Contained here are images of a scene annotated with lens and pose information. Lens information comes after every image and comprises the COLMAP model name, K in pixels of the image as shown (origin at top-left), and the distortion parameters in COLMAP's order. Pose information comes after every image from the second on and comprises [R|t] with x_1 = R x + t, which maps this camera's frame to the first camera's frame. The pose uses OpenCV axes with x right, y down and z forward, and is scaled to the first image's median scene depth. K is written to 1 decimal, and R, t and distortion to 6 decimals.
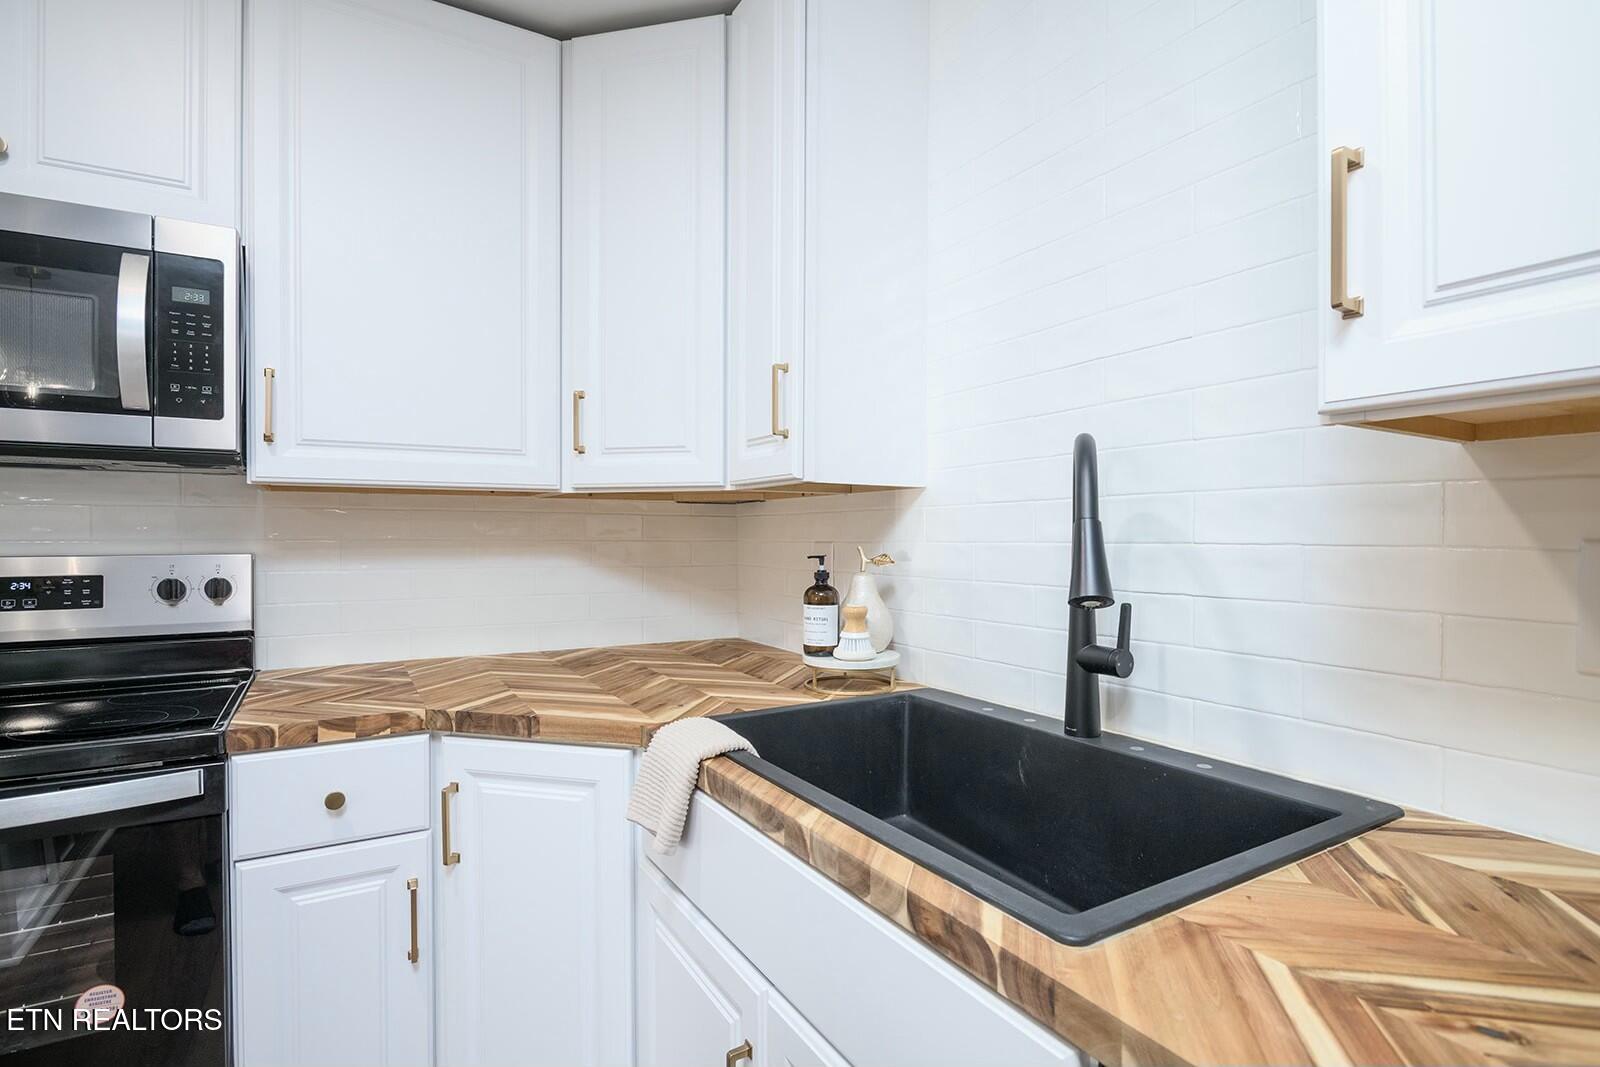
lens RADIAL K [[787.8, 0, 813.9], [0, 787.8, 551.3], [0, 0, 1]] dist [-0.004195, -0.000862]
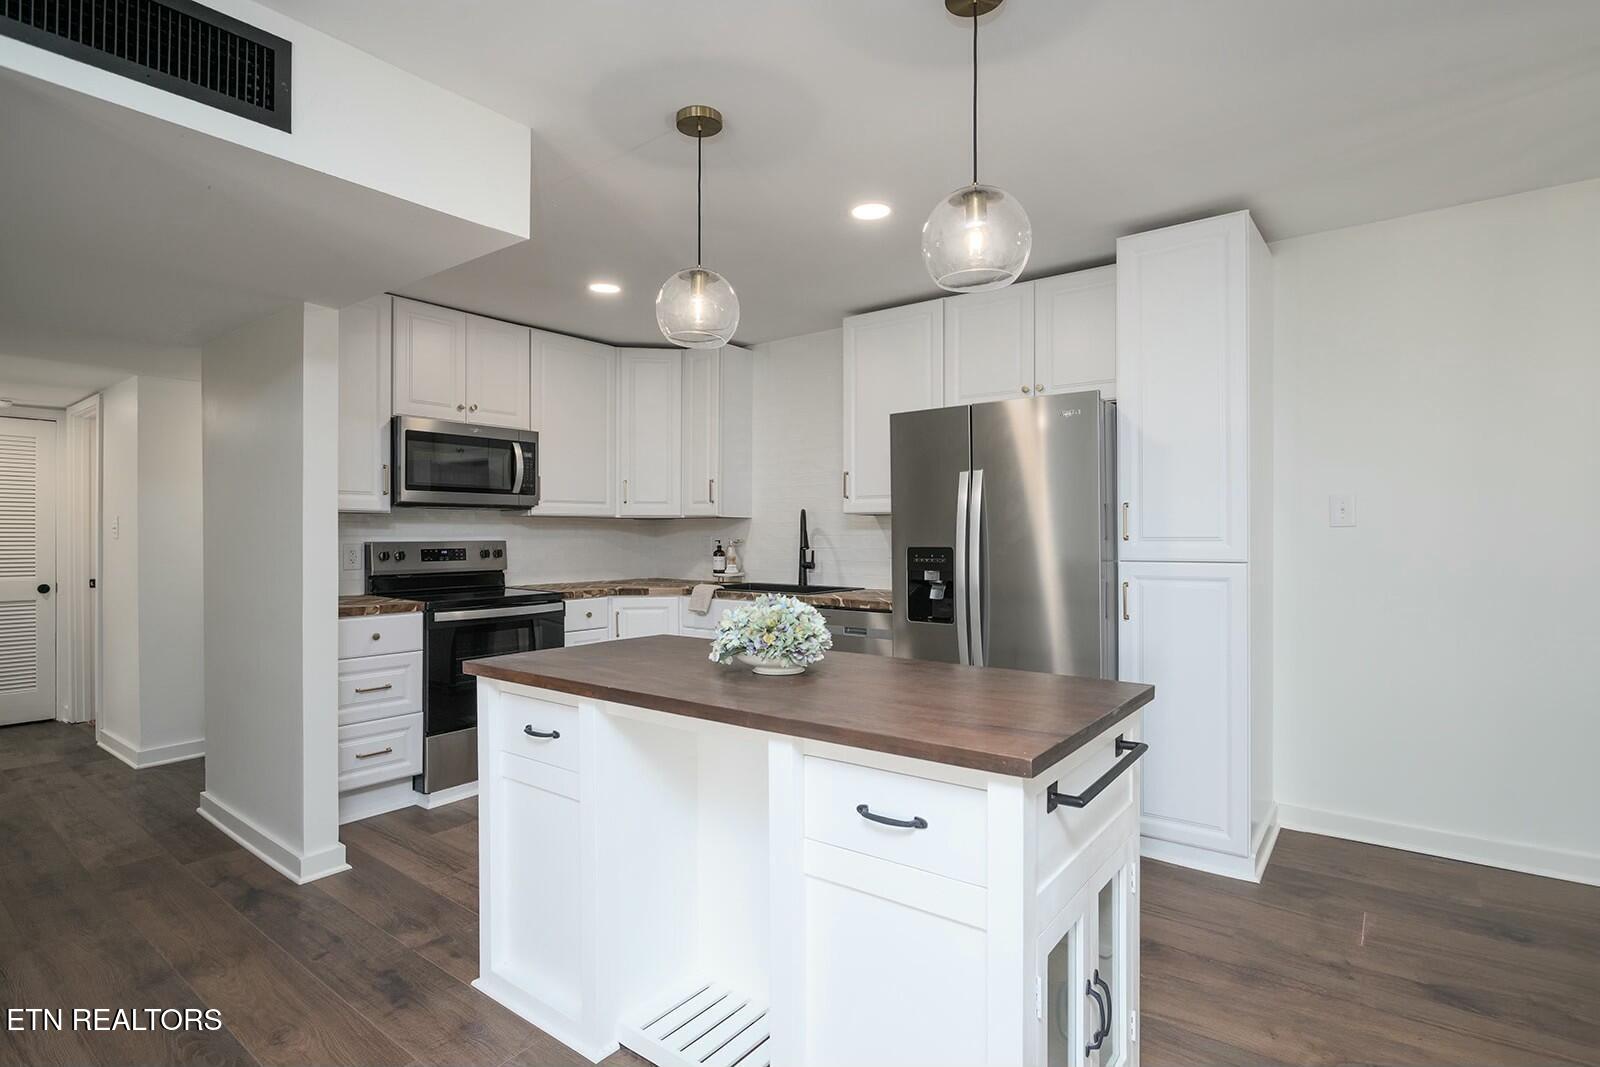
lens RADIAL K [[783.9, 0, 817.5], [0, 783.9, 540.9], [0, 0, 1]] dist [-0.002930, -0.000310]
pose [[0.926168, -0.004372, 0.377086, -0.943568], [0.007509, 0.999948, -0.006849, 0.038400], [-0.377037, 0.009175, 0.926153, -2.346627]]
